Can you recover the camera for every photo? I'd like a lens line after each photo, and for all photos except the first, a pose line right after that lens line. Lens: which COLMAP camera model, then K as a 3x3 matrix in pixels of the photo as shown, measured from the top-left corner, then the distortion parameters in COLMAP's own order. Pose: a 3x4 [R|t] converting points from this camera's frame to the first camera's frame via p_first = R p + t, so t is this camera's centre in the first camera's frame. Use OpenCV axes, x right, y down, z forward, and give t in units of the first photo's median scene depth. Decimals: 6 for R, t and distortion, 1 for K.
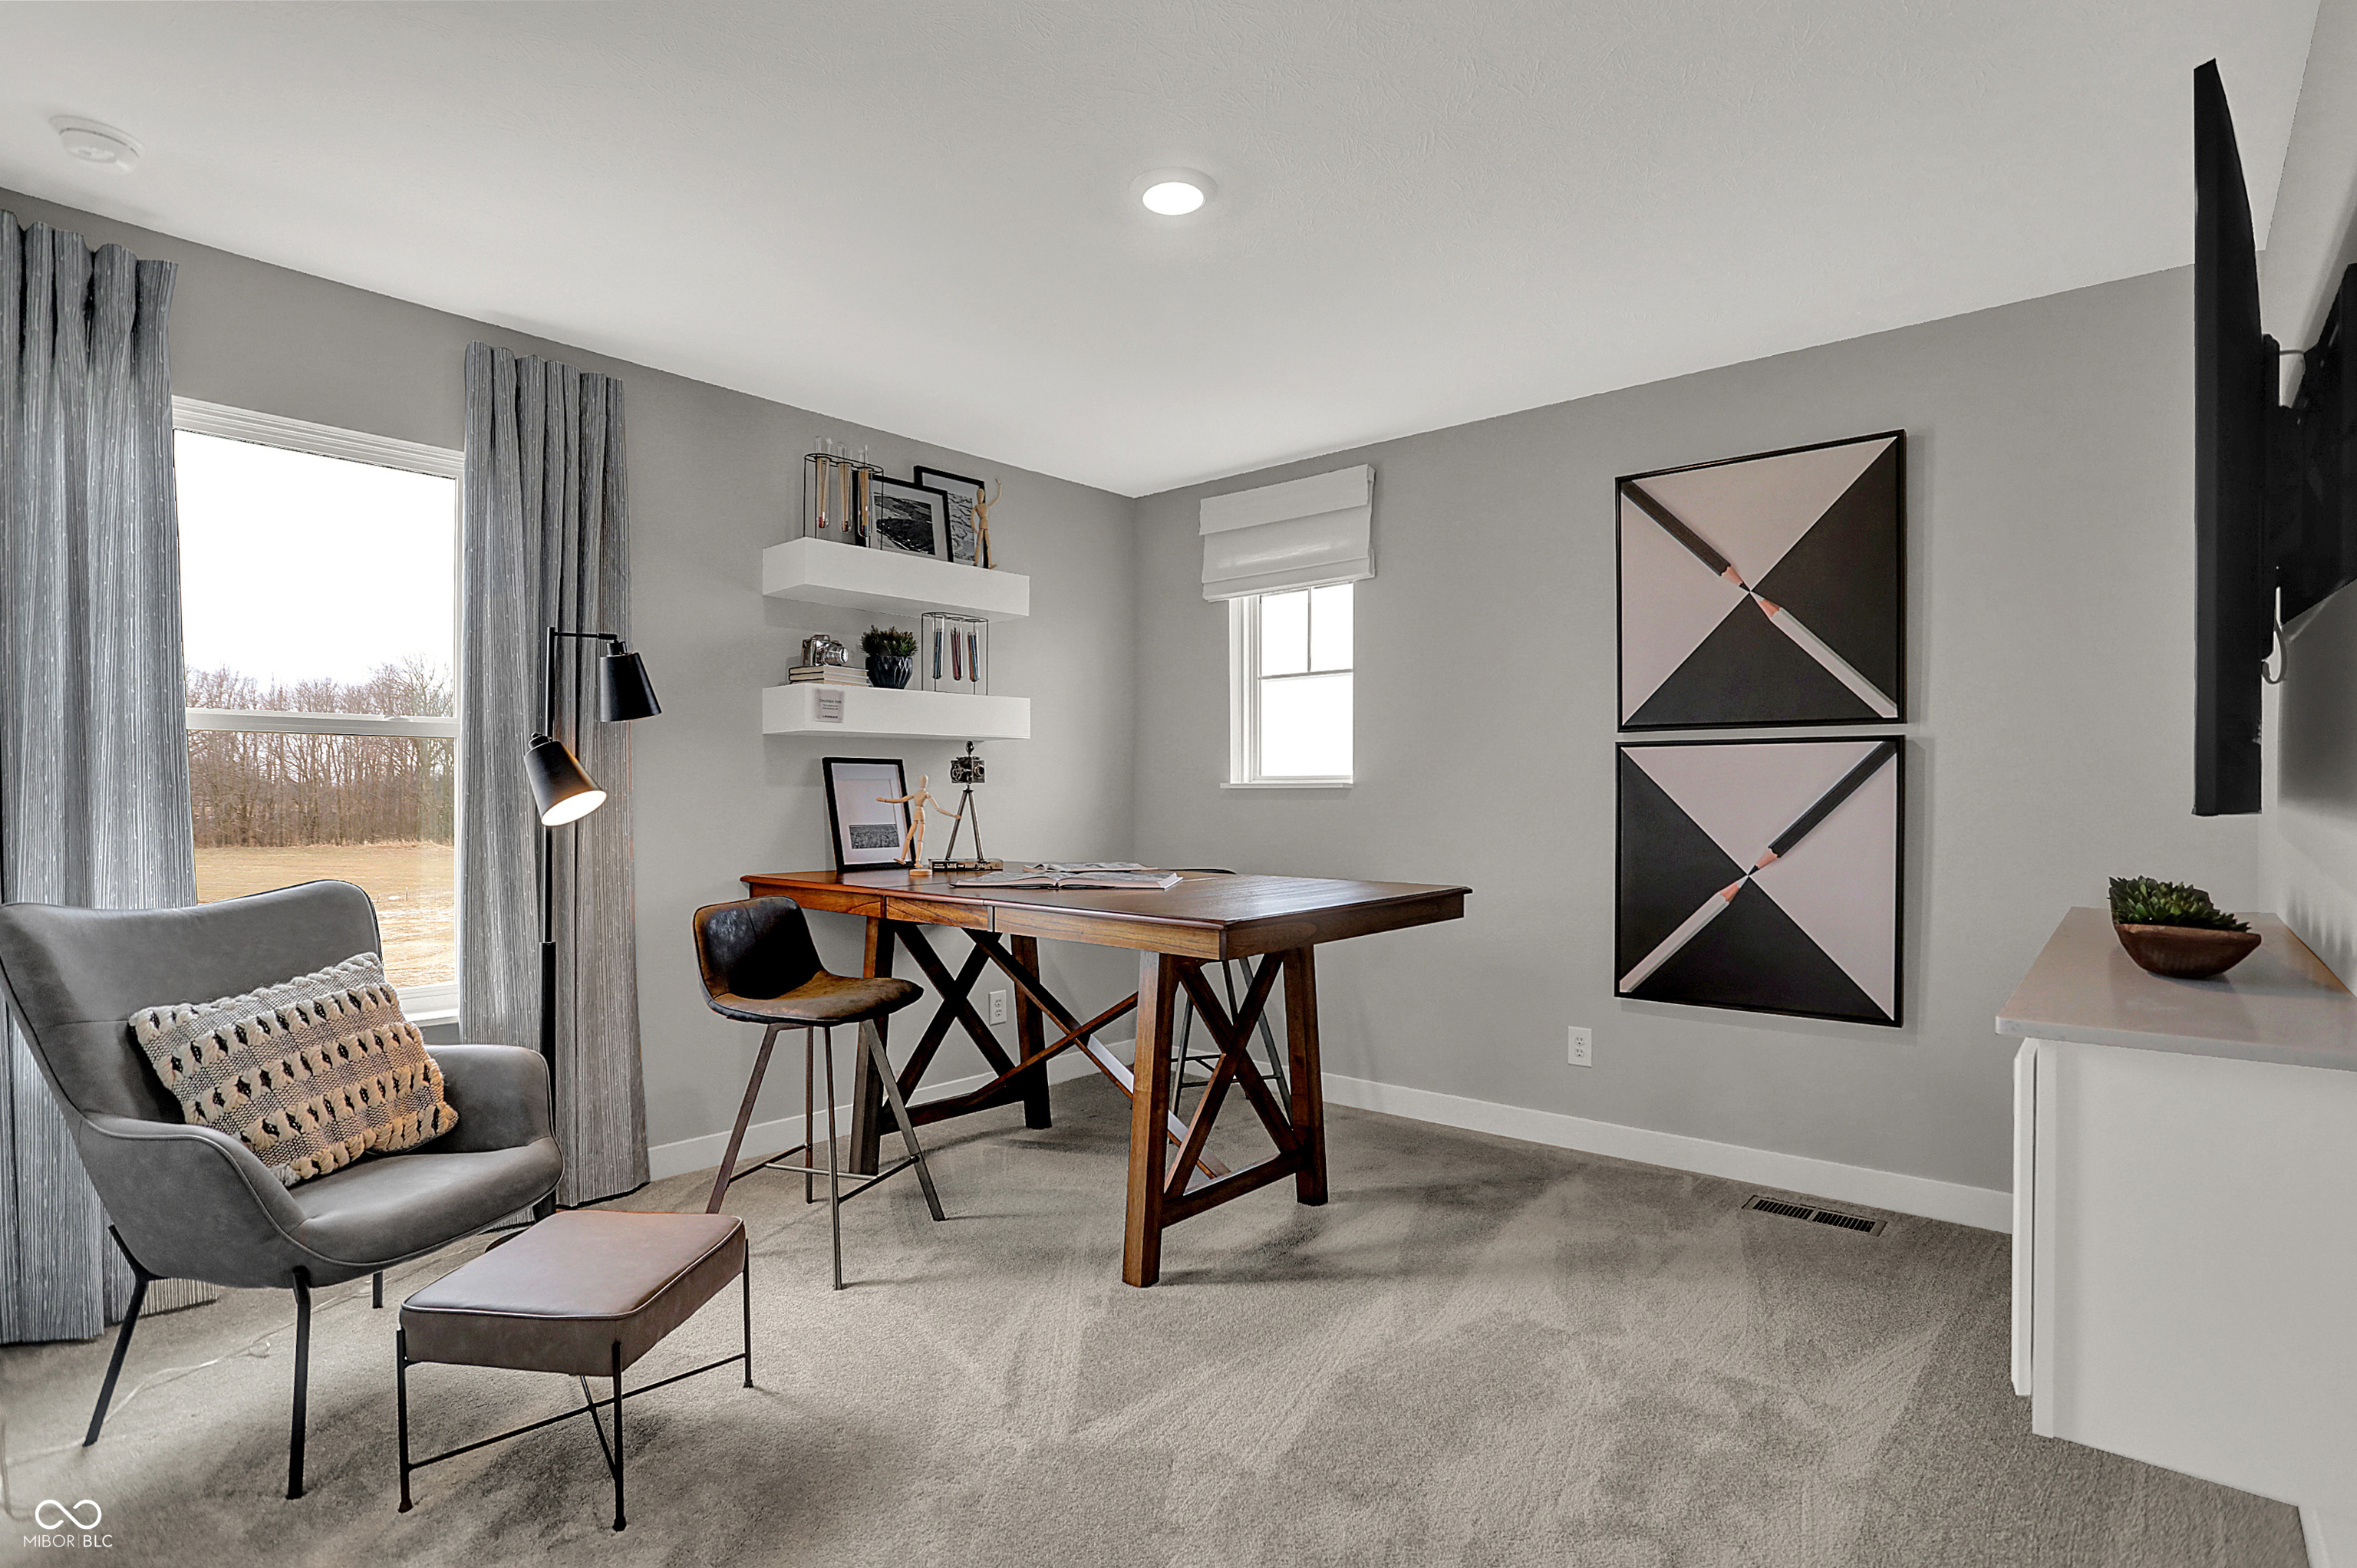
lens RADIAL K [[1160.0, 0, 1178.5], [0, 1160.0, 784.0], [0, 0, 1]] dist [-0.086816, 0.047173]
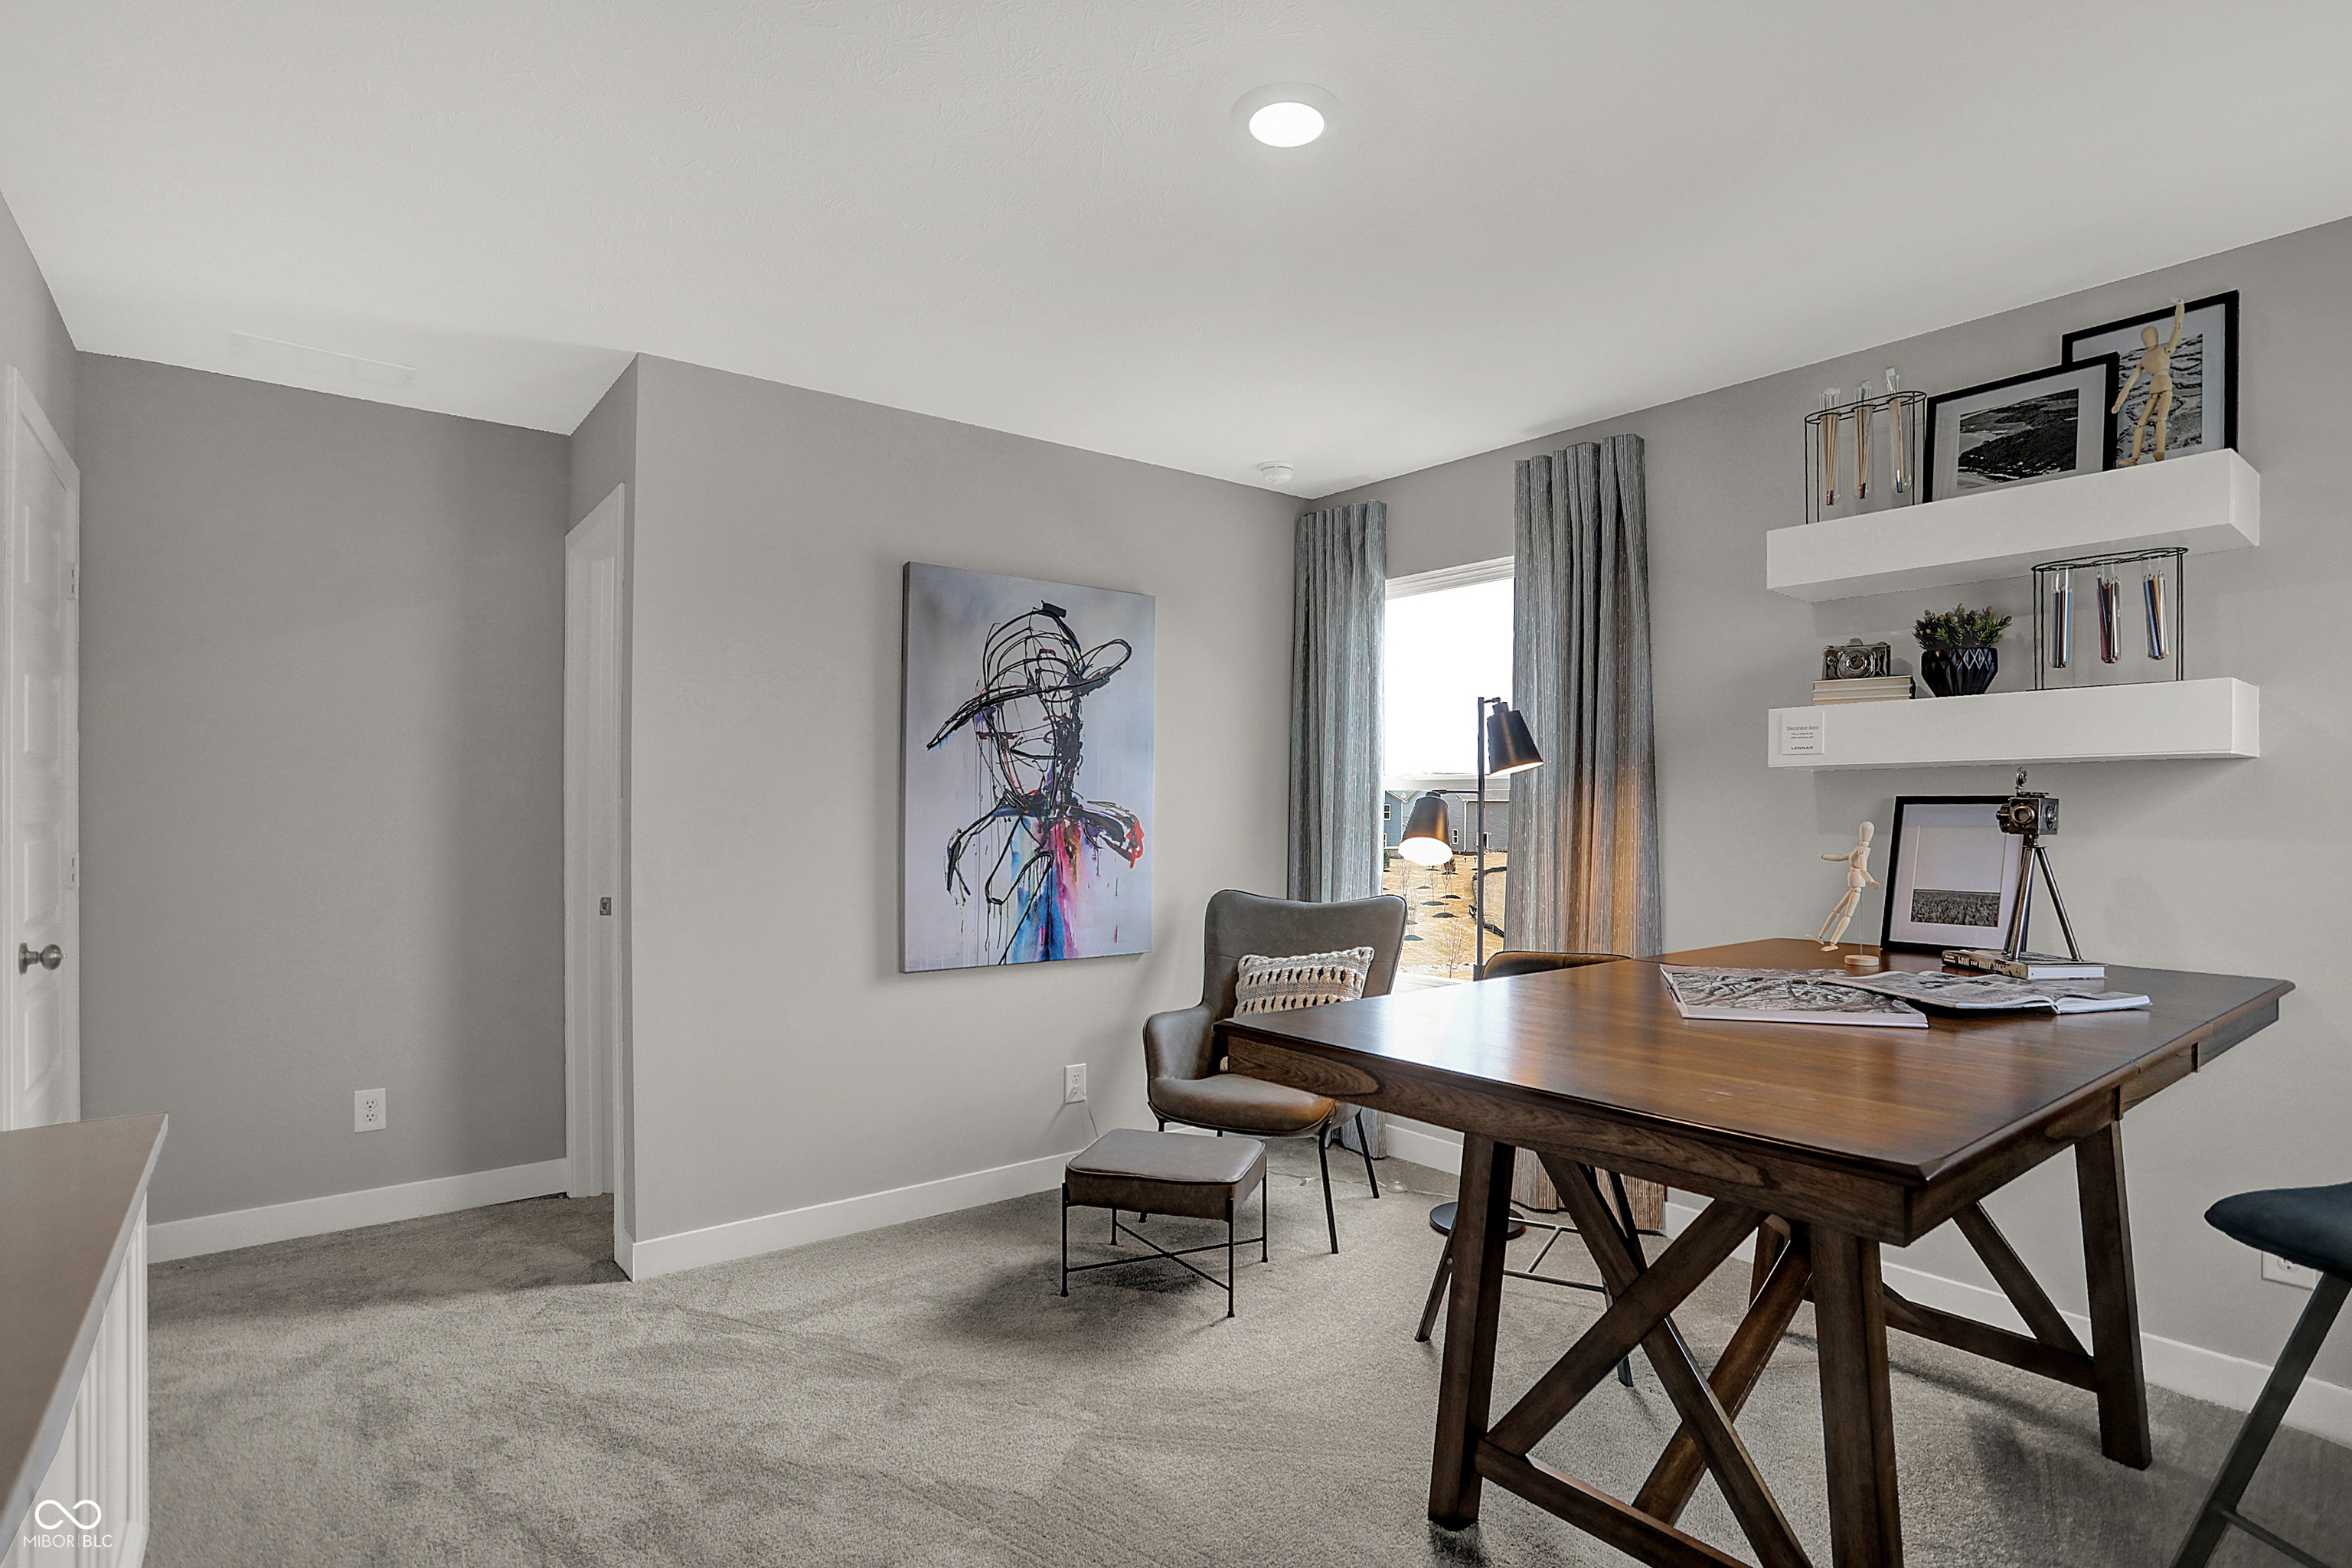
lens RADIAL K [[1153.4, 0, 1187.7], [0, 1153.4, 791.1], [0, 0, 1]] dist [-0.072272, 0.031922]
pose [[-0.184640, -0.006953, -0.982782, 0.499897], [0.005794, 0.999950, -0.008162, -0.023179], [0.982789, -0.007201, -0.184591, 0.676270]]
